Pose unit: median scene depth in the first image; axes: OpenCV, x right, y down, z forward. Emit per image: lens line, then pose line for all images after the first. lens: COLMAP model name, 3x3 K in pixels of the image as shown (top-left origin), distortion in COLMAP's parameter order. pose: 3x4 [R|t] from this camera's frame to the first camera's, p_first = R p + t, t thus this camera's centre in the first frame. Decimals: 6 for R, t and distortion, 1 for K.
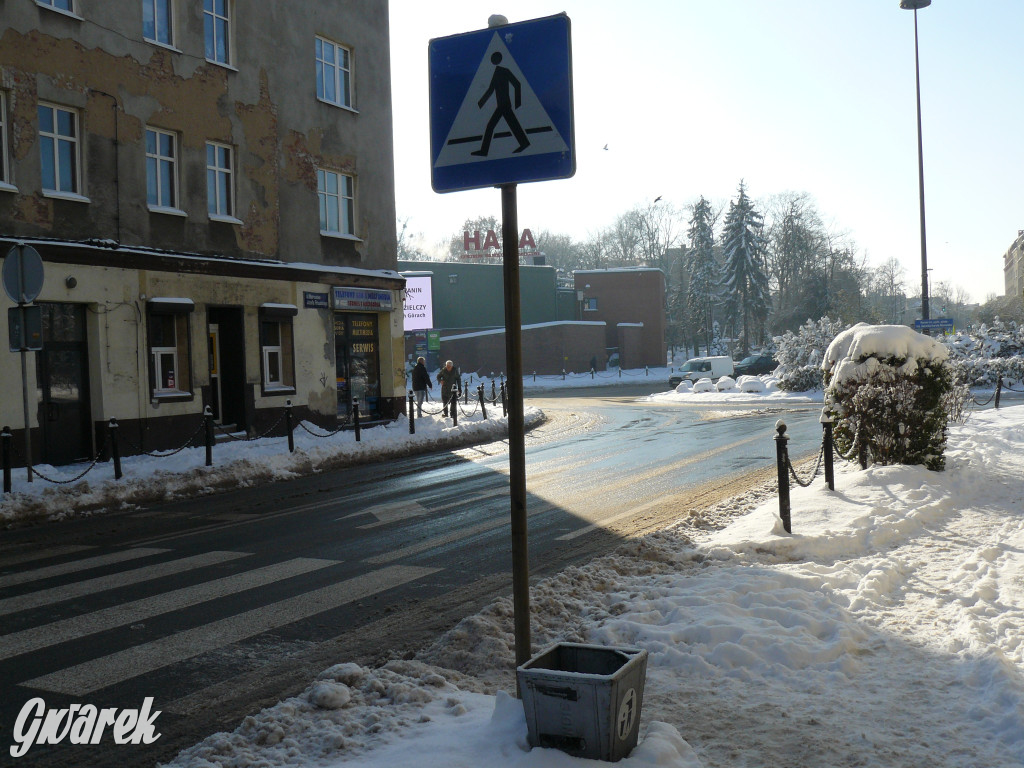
lens RADIAL K [[1117.6, 0, 514.4], [0, 1117.6, 409.3], [0, 0, 1]] dist [-0.190107, 0.228649]
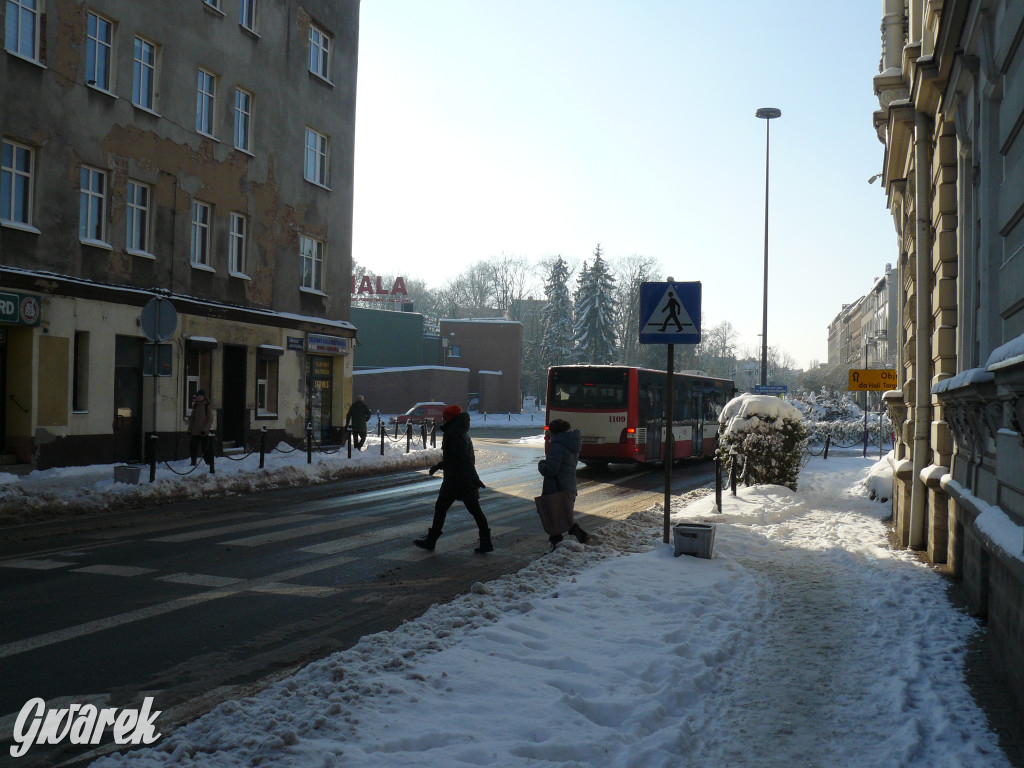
lens RADIAL K [[1117.6, 0, 514.4], [0, 1117.6, 409.3], [0, 0, 1]] dist [-0.190107, 0.228649]
pose [[0.987058, 0.056584, 0.150048, -0.135583], [-0.050818, 0.997825, -0.041995, 0.014338], [-0.152098, 0.033826, 0.987786, -0.272921]]
